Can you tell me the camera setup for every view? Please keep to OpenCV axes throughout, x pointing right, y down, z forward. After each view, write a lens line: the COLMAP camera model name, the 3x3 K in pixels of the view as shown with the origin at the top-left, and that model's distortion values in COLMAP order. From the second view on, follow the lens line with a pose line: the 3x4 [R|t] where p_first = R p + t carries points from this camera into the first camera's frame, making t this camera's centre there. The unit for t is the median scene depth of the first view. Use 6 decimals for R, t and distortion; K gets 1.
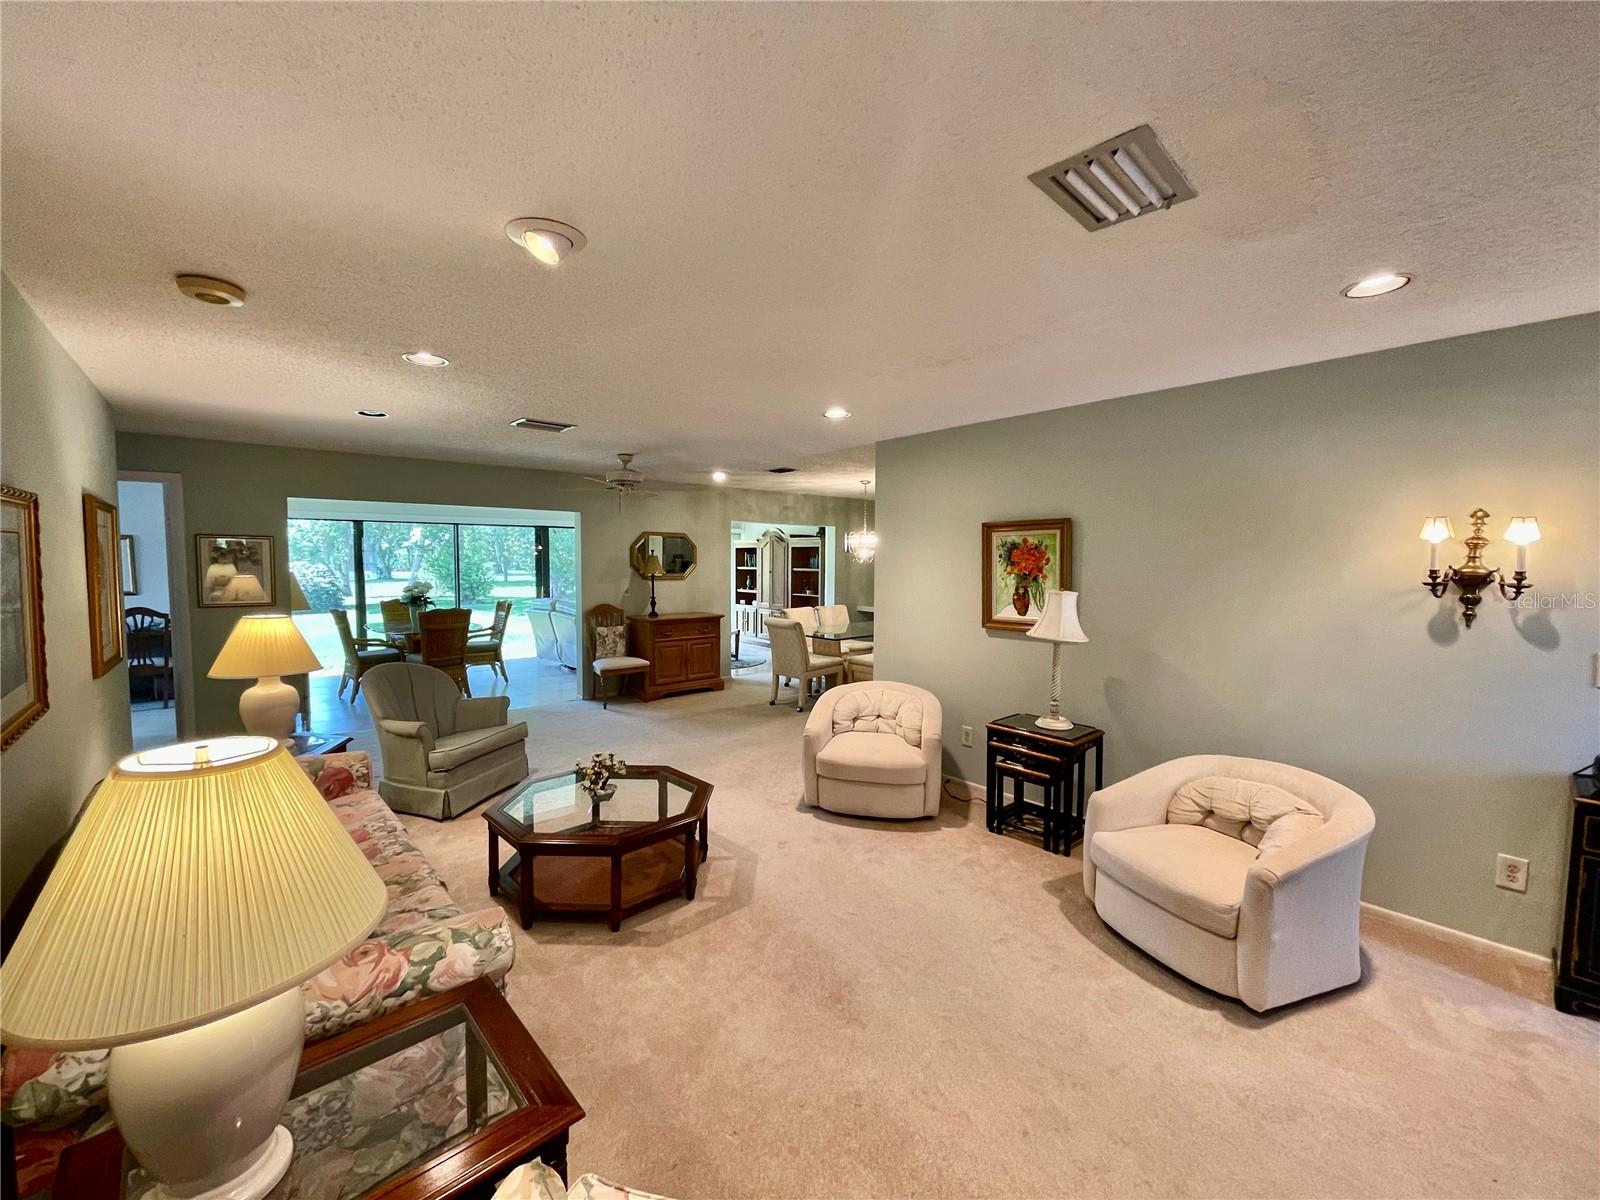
lens RADIAL K [[646.7, 0, 800.0], [0, 646.7, 600.0], [0, 0, 1]] dist [-0.001789, 0.000138]
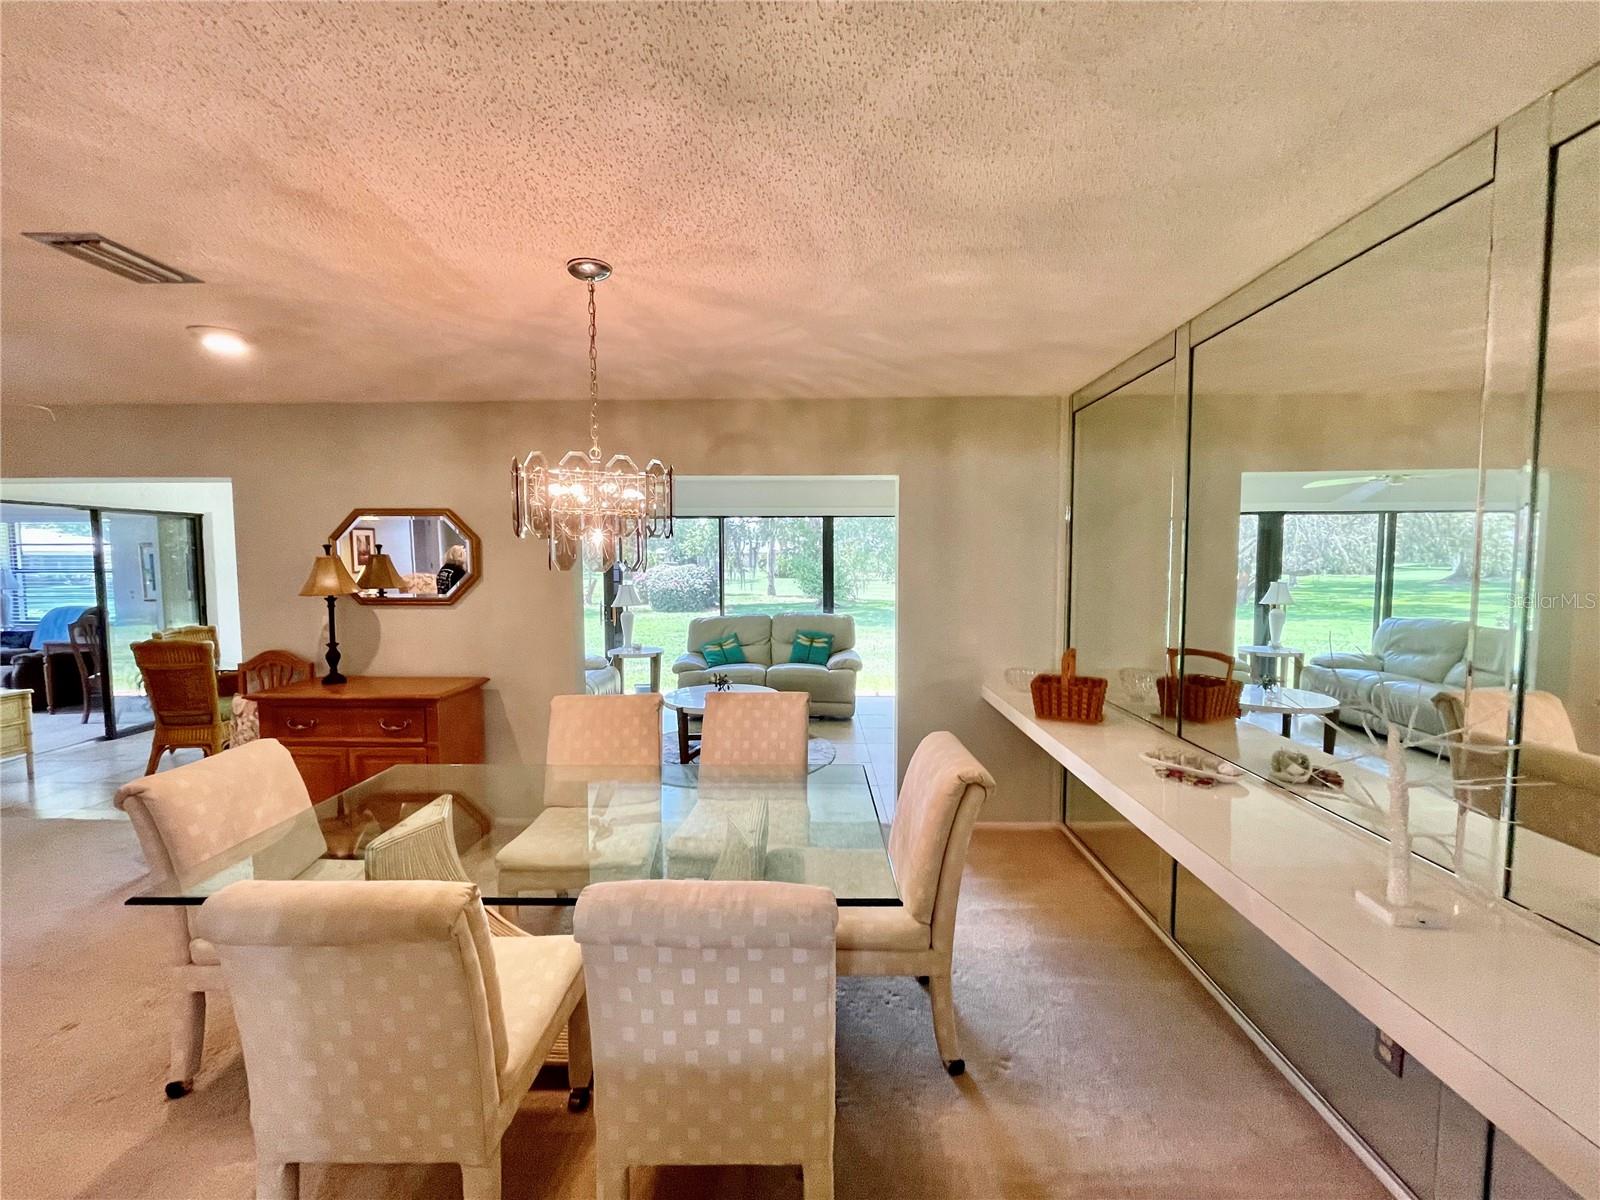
lens RADIAL K [[651.8, 0, 800.0], [0, 651.8, 600.0], [0, 0, 1]] dist [-0.000777, 0.000150]
pose [[0.727976, 0.046485, -0.684025, 0.343765], [-0.036826, 0.998910, 0.028691, -0.060911], [0.684613, 0.004304, 0.728894, 0.857821]]
